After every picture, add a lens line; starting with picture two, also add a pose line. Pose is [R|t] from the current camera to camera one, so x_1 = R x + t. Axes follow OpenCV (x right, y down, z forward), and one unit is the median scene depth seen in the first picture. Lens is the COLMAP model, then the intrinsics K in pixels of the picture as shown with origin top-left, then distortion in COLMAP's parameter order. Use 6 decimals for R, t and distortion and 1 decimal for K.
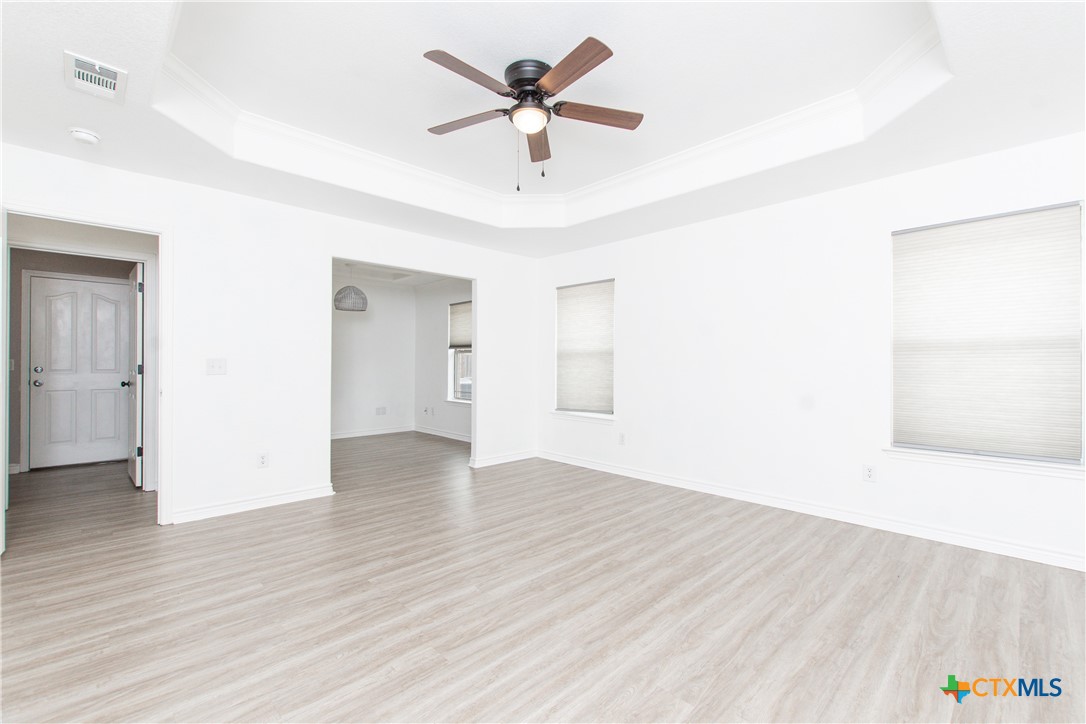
lens RADIAL K [[459.2, 0, 543.9], [0, 459.2, 362.2], [0, 0, 1]] dist [0.003403, -0.000314]
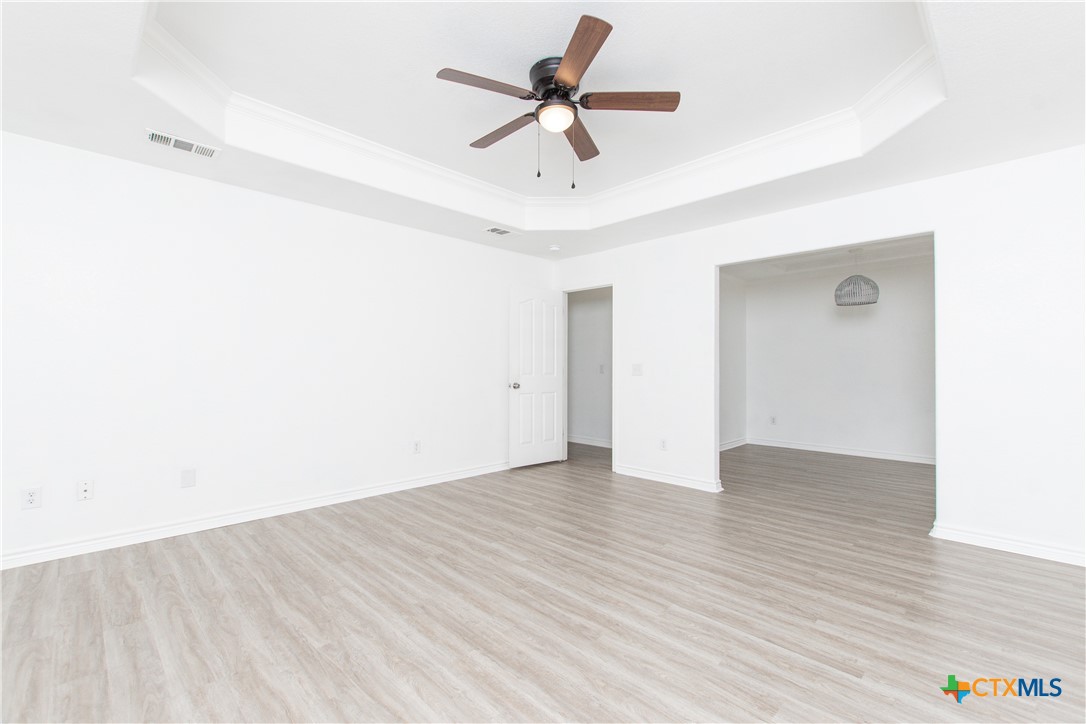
lens RADIAL K [[459.2, 0, 543.3], [0, 459.2, 365.4], [0, 0, 1]] dist [0.003403, -0.000314]
pose [[0.025666, -0.006997, -0.999646, 0.798307], [0.002341, 0.999973, -0.006939, 0.005785], [0.999668, -0.002162, 0.025682, 0.801361]]
